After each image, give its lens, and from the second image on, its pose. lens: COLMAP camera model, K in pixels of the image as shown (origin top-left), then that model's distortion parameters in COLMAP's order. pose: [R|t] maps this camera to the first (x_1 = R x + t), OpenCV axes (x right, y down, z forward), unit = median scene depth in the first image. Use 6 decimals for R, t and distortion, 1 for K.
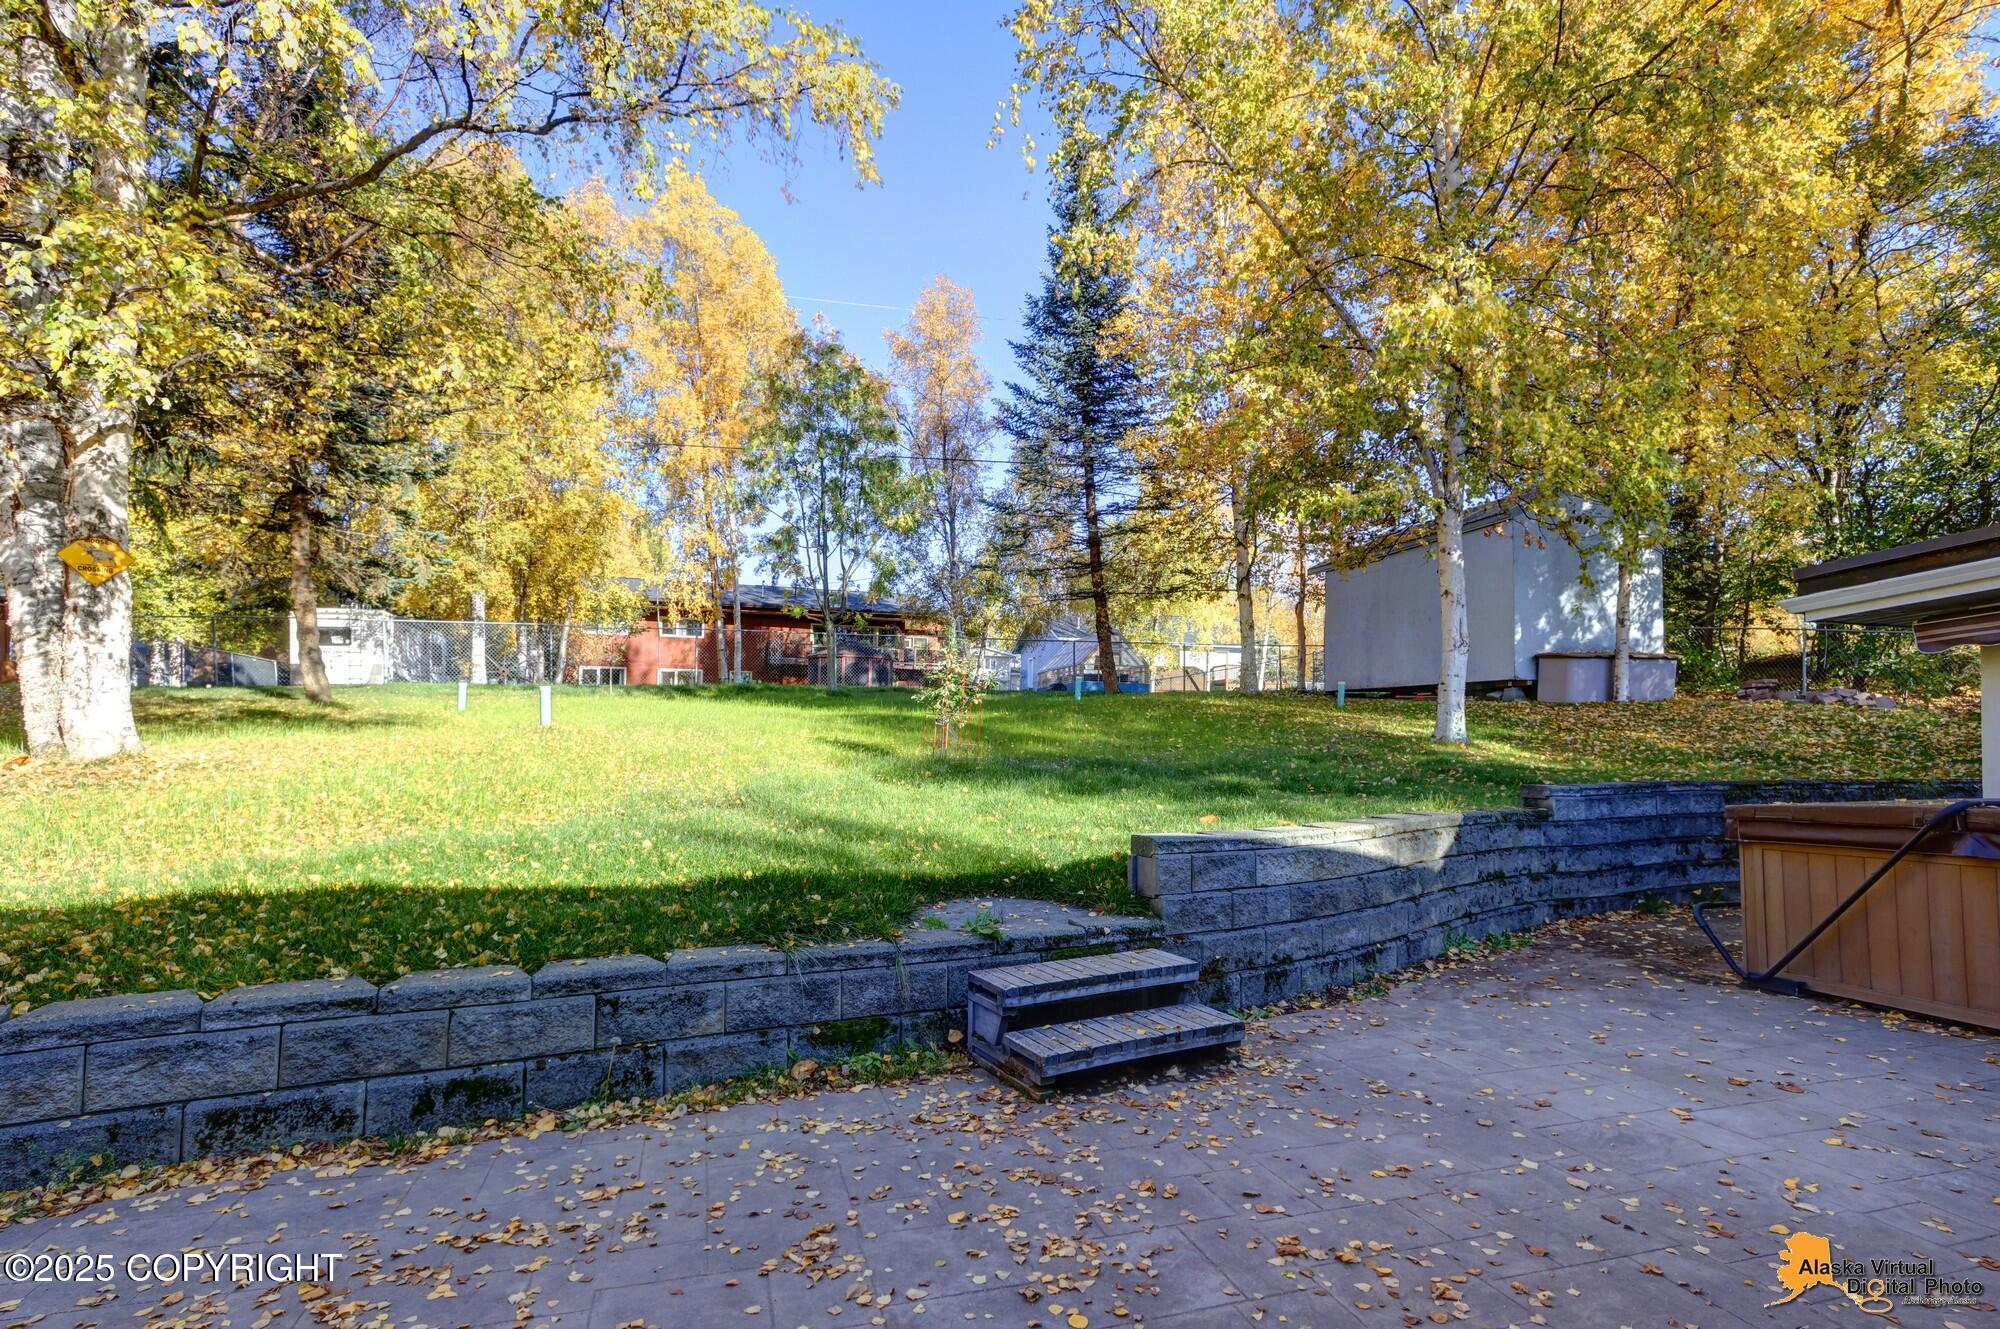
lens RADIAL K [[922.3, 0, 973.4], [0, 922.3, 721.4], [0, 0, 1]] dist [0.003285, 0.000093]
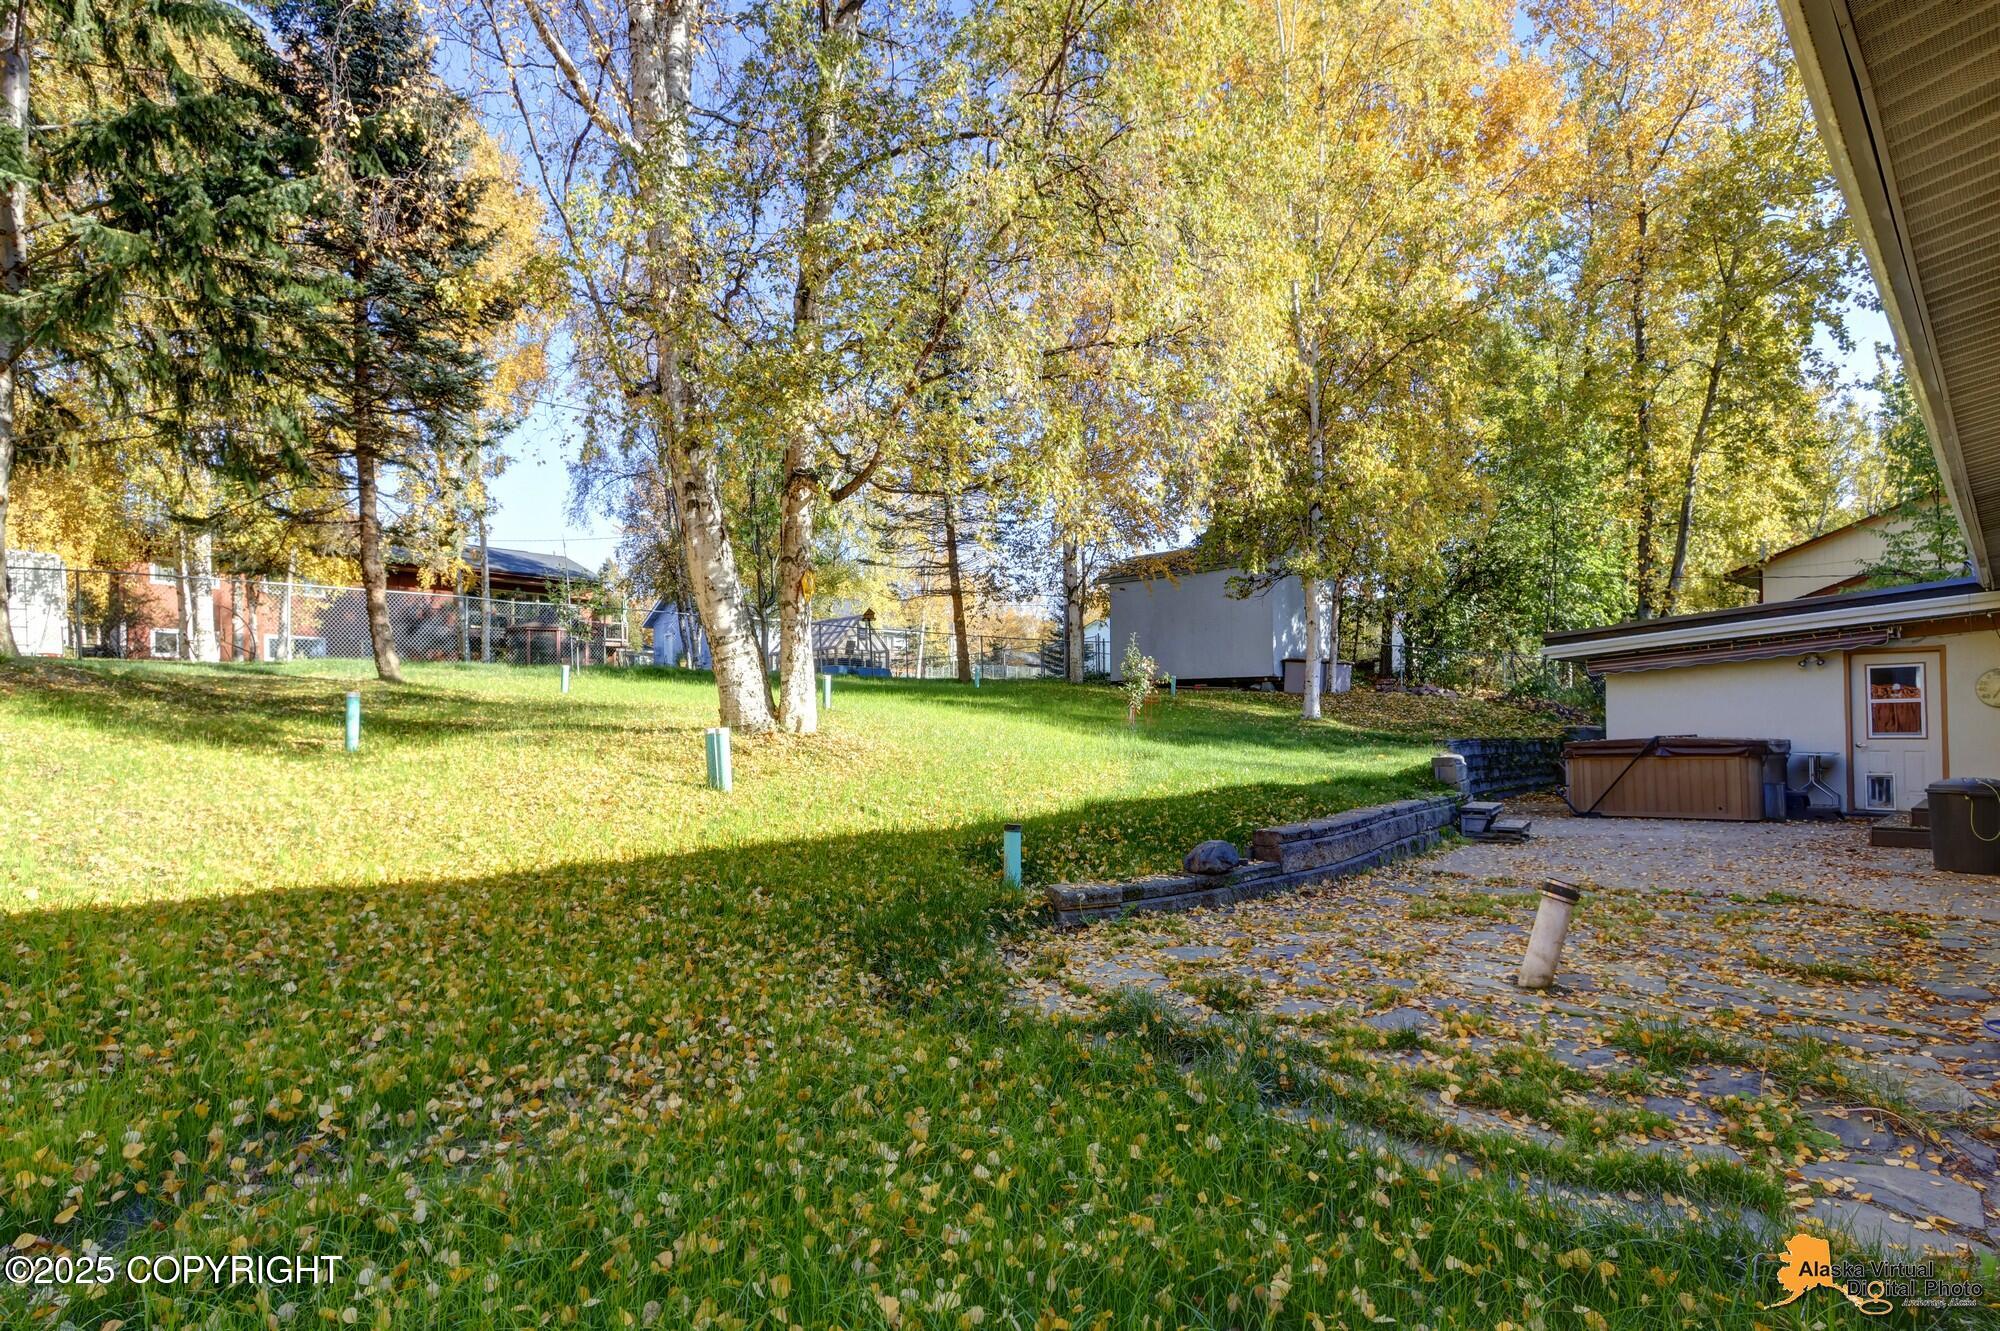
lens RADIAL K [[1040.7, 0, 1015.4], [0, 1040.7, 722.3], [0, 0, 1]] dist [-0.000500, 0.000187]
pose [[0.867234, -0.005131, 0.497873, -0.799554], [-0.003287, 0.999866, 0.016030, 0.001360], [-0.497889, -0.015539, 0.867102, -0.278058]]
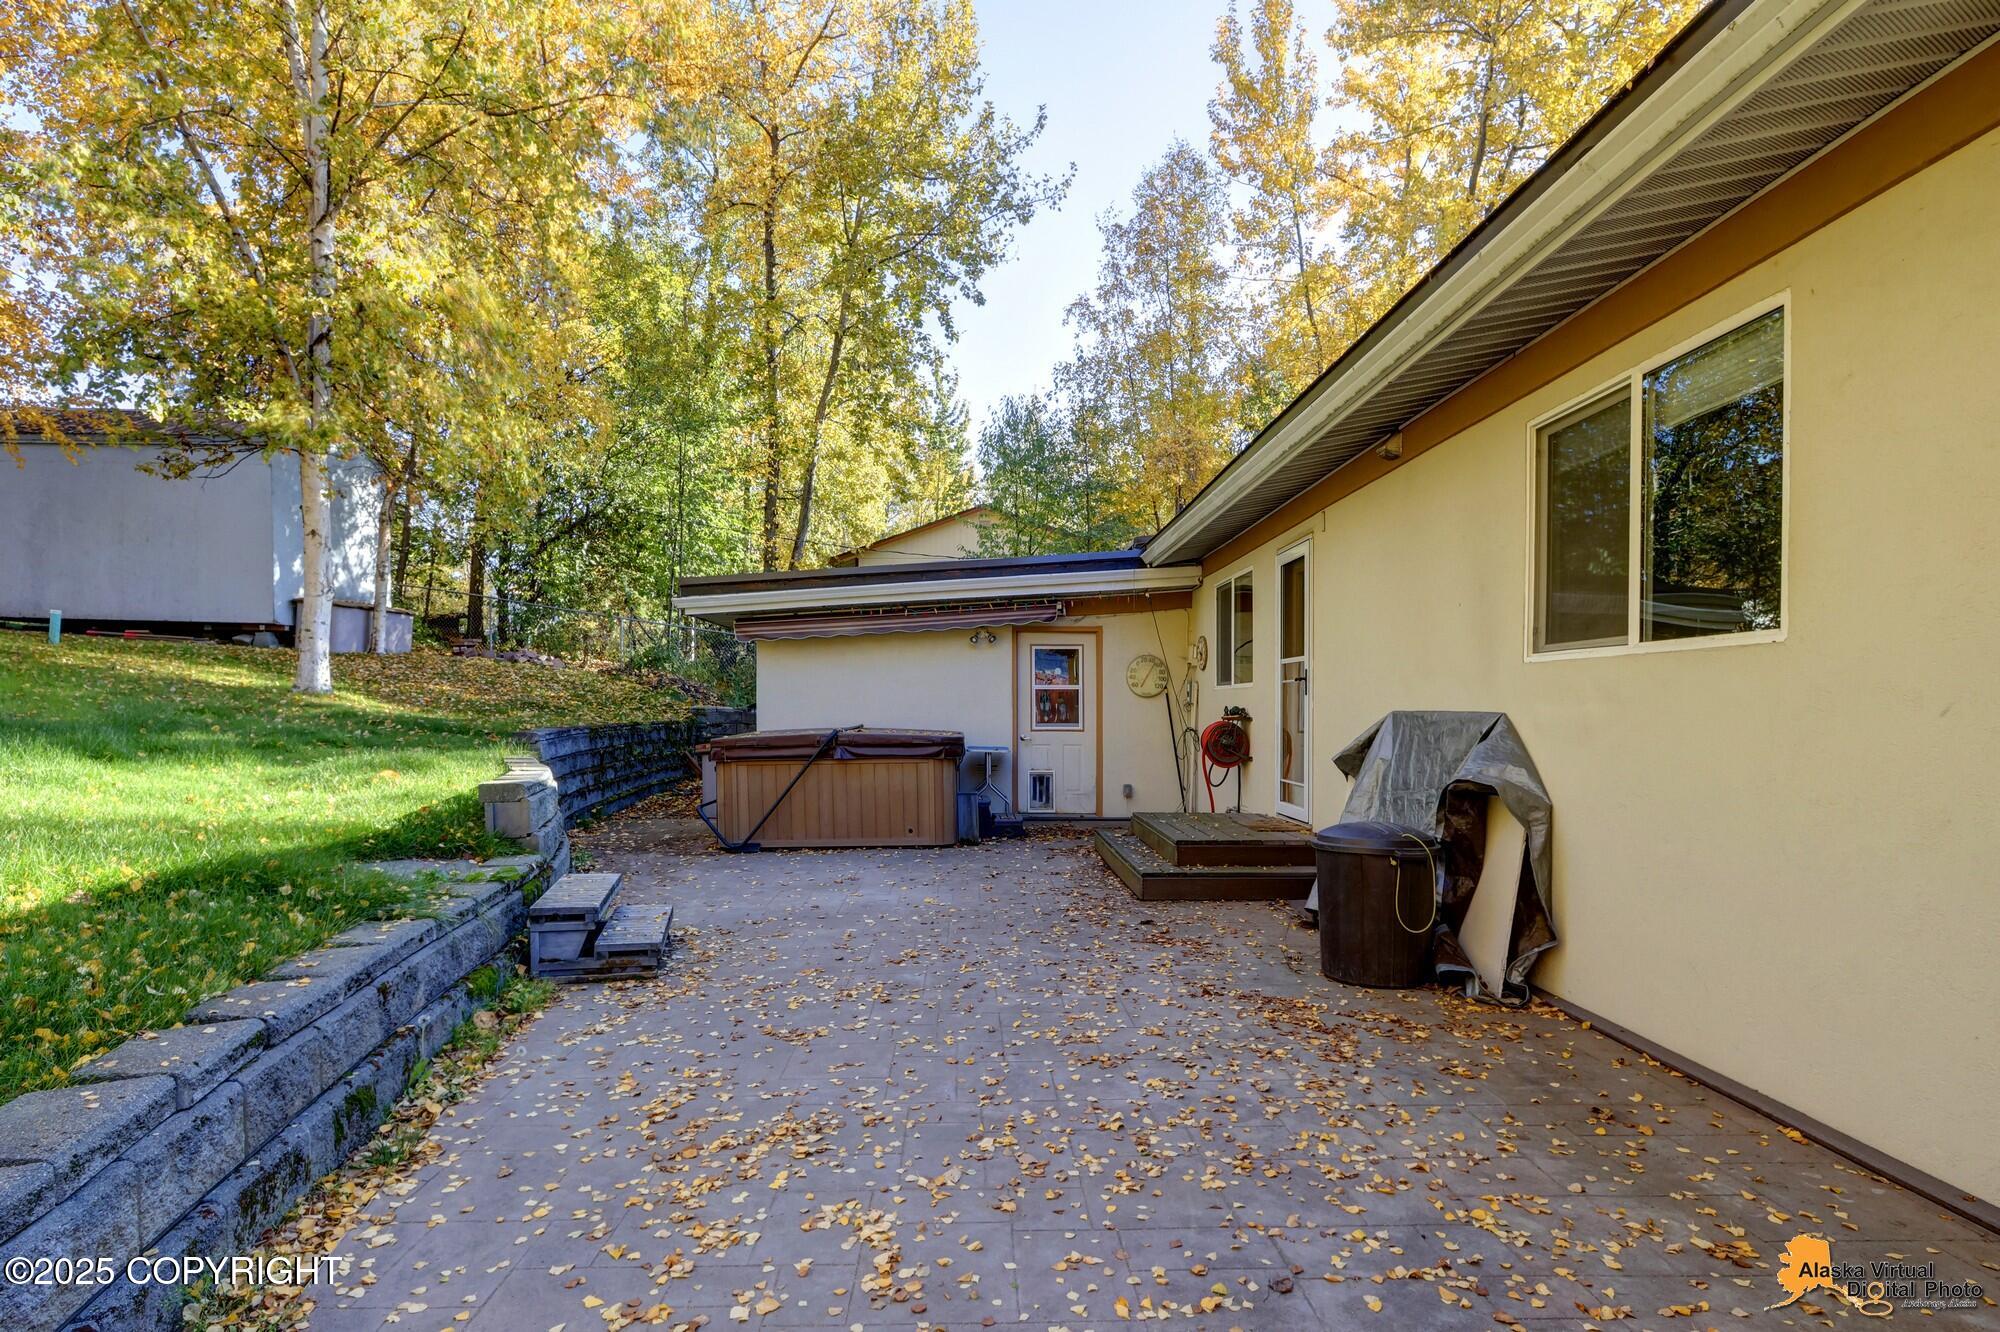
lens RADIAL K [[1040.7, 0, 1015.4], [0, 1040.7, 722.8], [0, 0, 1]] dist [-0.000500, 0.000187]
pose [[0.244613, -0.019030, 0.969434, -0.336999], [-0.032582, 0.999081, 0.027833, 0.000325], [-0.969073, -0.038394, 0.243768, 0.048772]]
